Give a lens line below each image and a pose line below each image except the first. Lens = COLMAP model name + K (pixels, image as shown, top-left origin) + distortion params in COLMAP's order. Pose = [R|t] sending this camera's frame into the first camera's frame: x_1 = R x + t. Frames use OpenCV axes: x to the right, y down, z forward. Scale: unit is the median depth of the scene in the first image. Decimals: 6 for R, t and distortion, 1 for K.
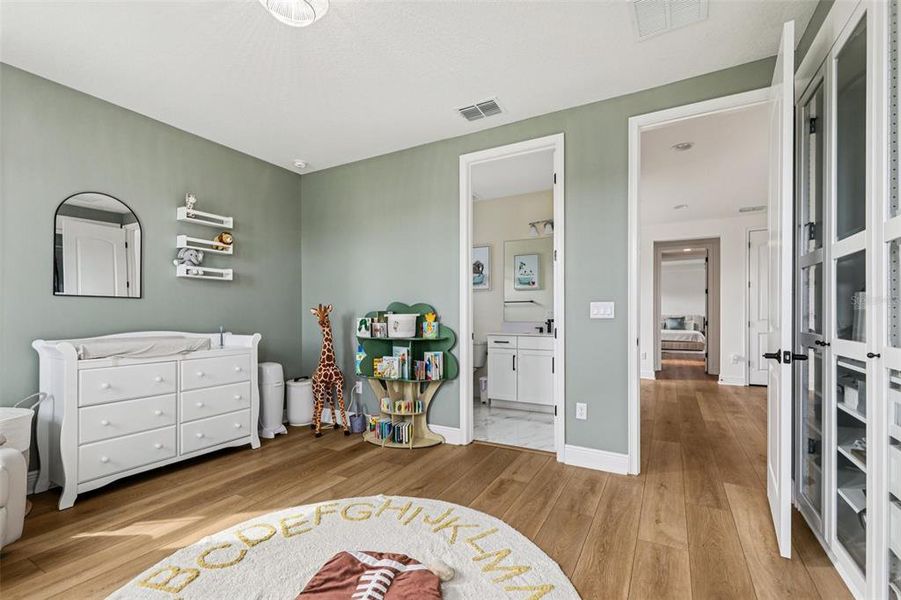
lens RADIAL K [[395.2, 0, 452.8], [0, 395.2, 299.7], [0, 0, 1]] dist [-0.001573, -0.000164]
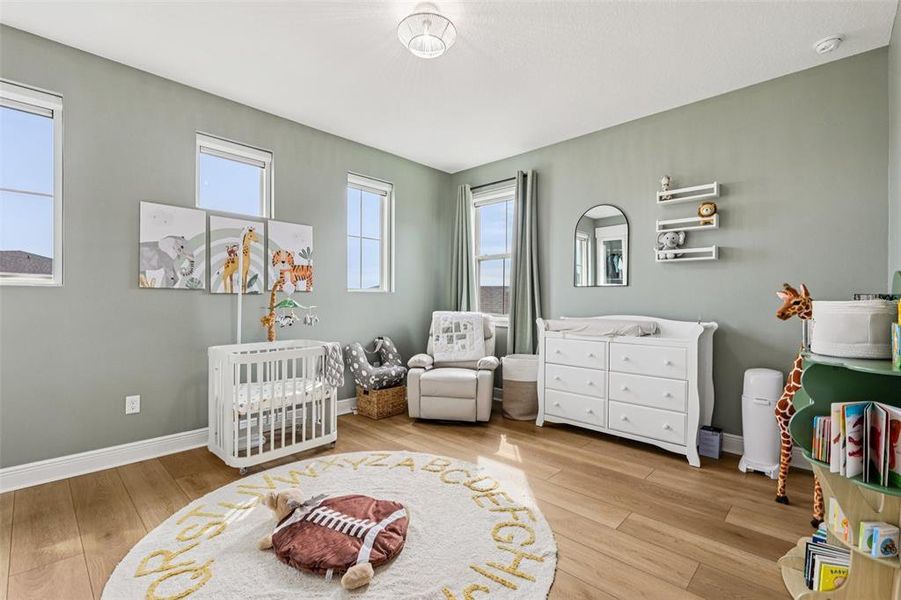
lens RADIAL K [[395.2, 0, 452.8], [0, 395.2, 299.7], [0, 0, 1]] dist [-0.001573, -0.000164]
pose [[-0.243740, 0.004172, -0.969832, 0.520771], [0.031931, 0.999483, -0.003726, 0.030038], [0.969315, -0.031876, -0.243747, 0.939246]]
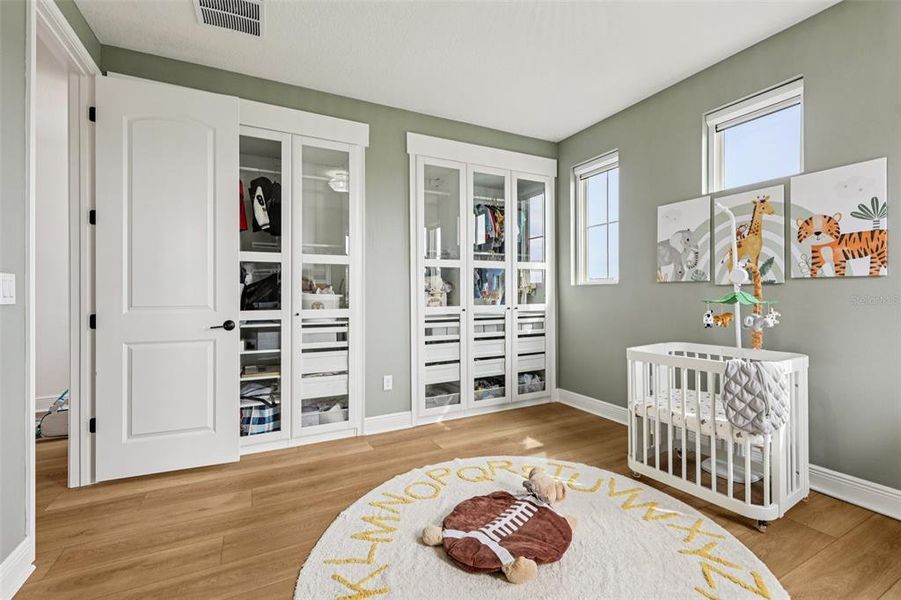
lens RADIAL K [[401.1, 0, 452.3], [0, 401.1, 280.5], [0, 0, 1]] dist [0.002133, 0.000268]
pose [[-0.834803, 0.028783, 0.549796, -0.442651], [-0.010390, 0.997631, -0.068005, 0.050494], [-0.550450, -0.062483, -0.832526, 1.226742]]
